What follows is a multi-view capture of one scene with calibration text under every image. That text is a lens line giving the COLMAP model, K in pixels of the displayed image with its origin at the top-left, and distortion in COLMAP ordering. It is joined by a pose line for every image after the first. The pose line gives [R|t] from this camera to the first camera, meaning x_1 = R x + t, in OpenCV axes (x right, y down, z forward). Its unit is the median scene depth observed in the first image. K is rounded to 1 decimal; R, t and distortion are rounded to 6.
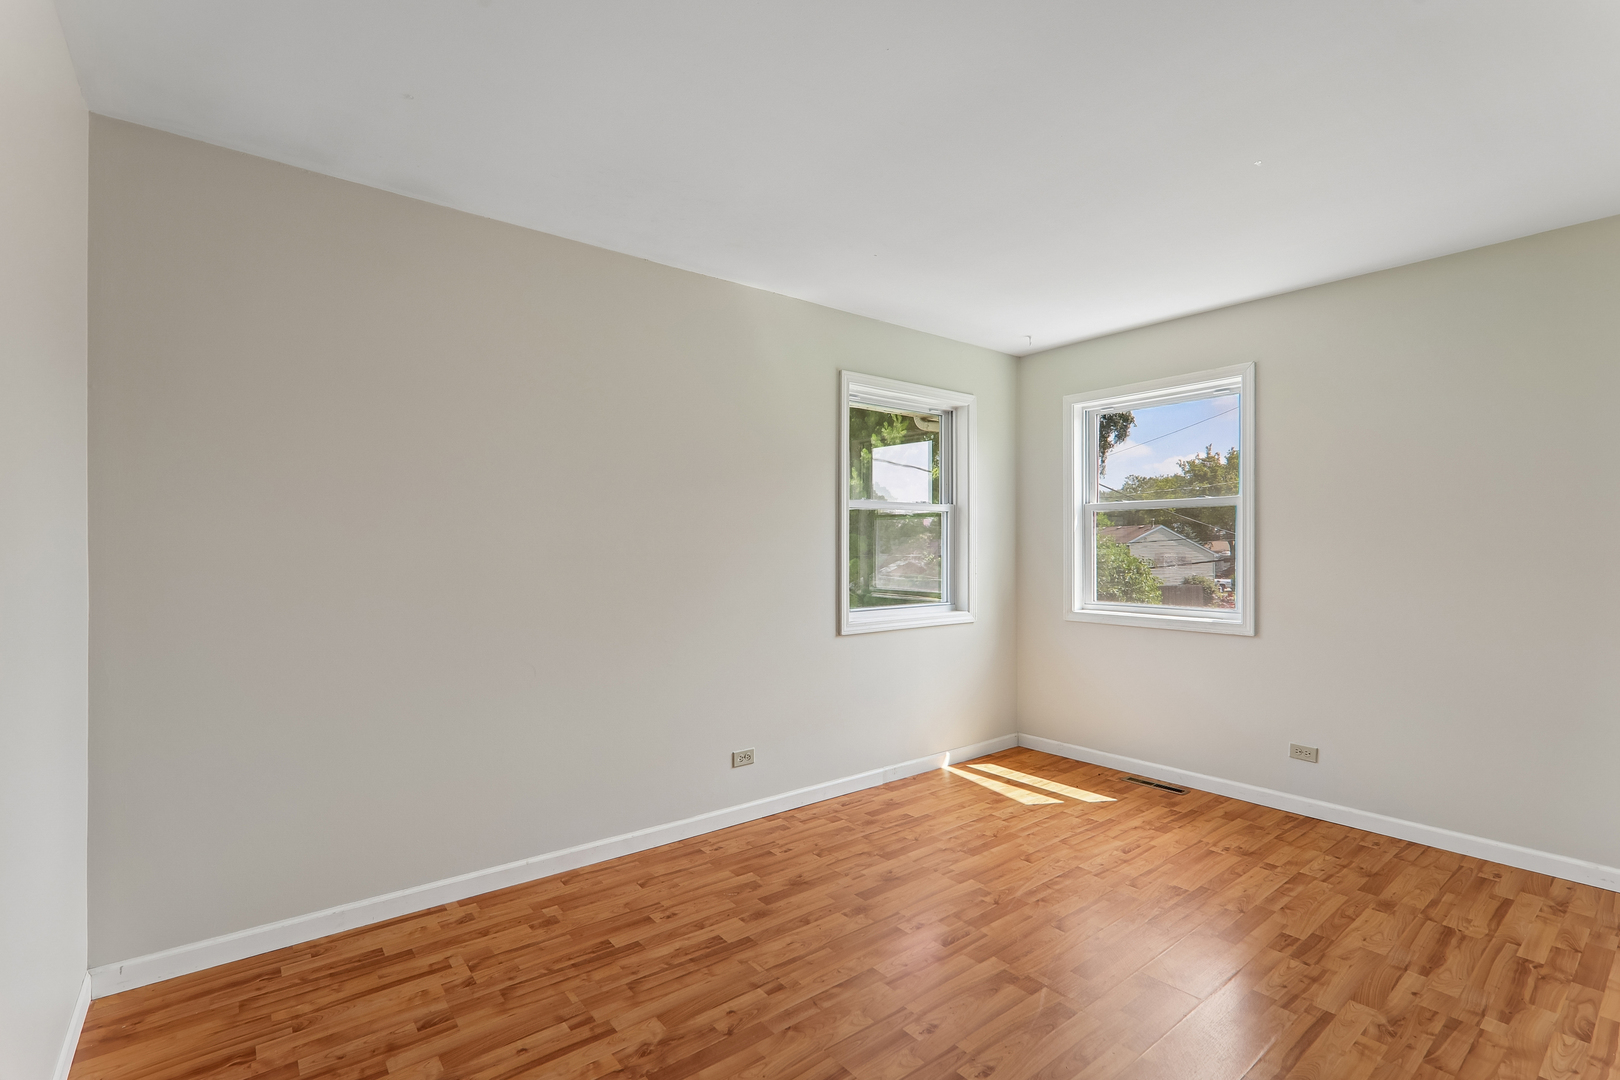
lens RADIAL K [[741.5, 0, 819.8], [0, 741.5, 548.5], [0, 0, 1]] dist [-0.003348, 0.000788]
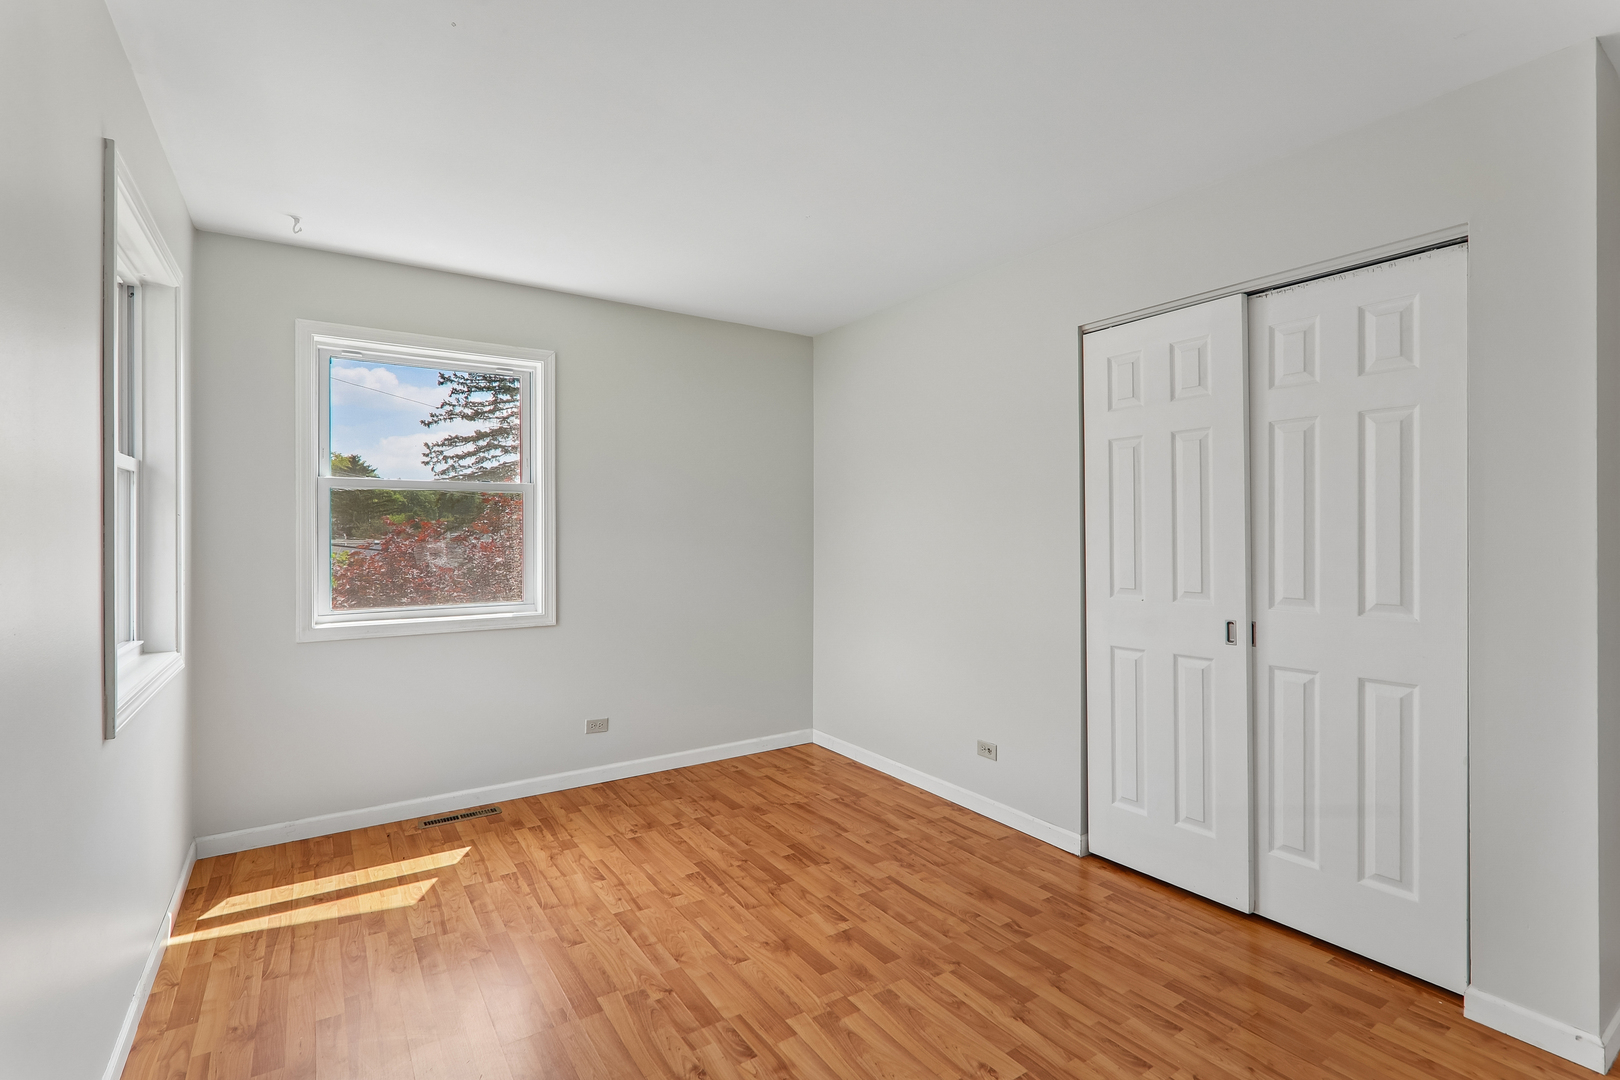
lens RADIAL K [[741.5, 0, 811.9], [0, 741.5, 532.4], [0, 0, 1]] dist [-0.003348, 0.000788]
pose [[0.097580, 0.002407, 0.995225, -0.407351], [0.004251, 0.999987, -0.002835, -0.002818], [-0.995219, 0.004507, 0.097569, 0.594254]]
